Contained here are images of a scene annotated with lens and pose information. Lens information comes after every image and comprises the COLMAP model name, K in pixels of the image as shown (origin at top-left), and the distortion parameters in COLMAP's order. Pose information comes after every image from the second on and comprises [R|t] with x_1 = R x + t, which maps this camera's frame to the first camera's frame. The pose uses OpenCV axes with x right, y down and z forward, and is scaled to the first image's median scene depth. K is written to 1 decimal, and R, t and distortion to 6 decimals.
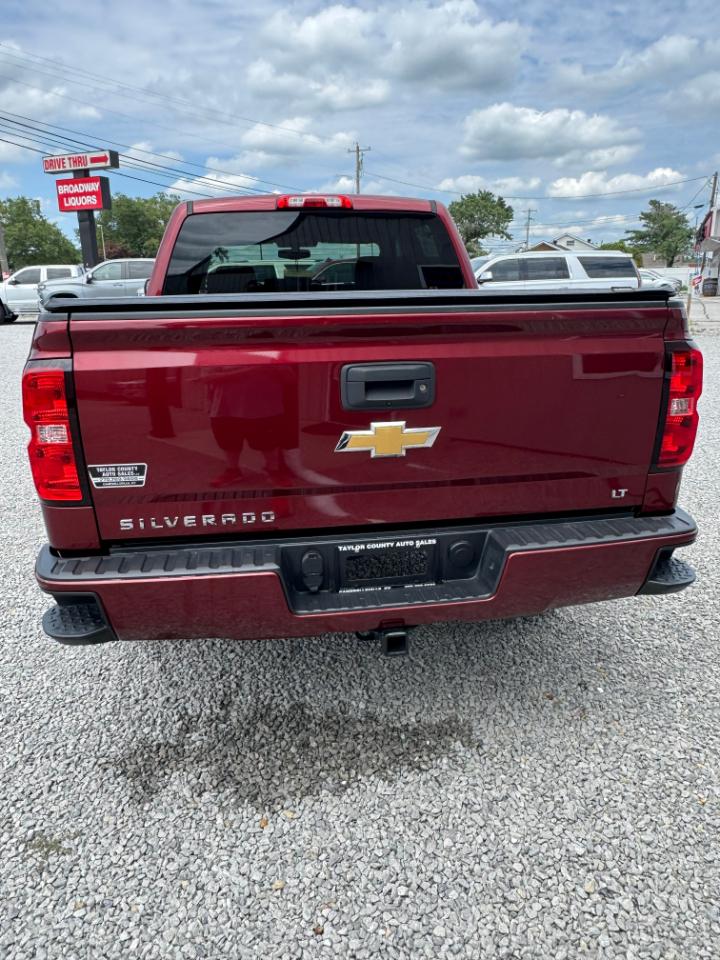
lens RADIAL K [[691.4, 0, 362.0], [0, 691.4, 471.2], [0, 0, 1]] dist [-0.004550, 0.001264]
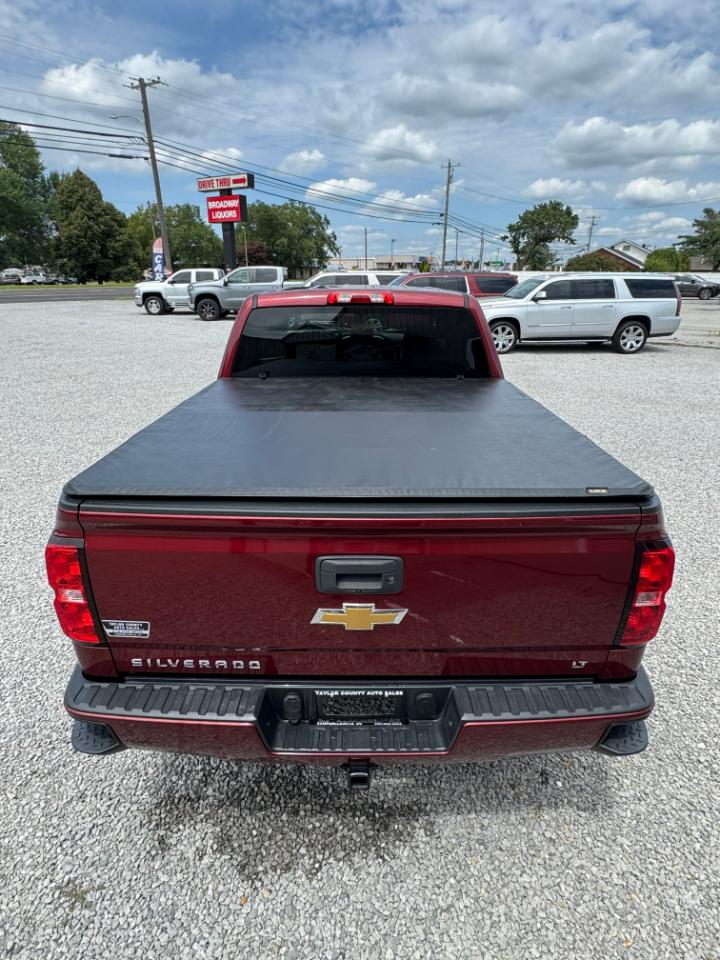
lens RADIAL K [[536.5, 0, 358.4], [0, 536.5, 480.8], [0, 0, 1]] dist [-0.003266, 0.000454]
pose [[0.988427, 0.071917, -0.133568, 0.121567], [-0.058465, 0.993061, 0.102040, -0.311934], [0.139979, -0.093050, 0.985773, 0.155247]]
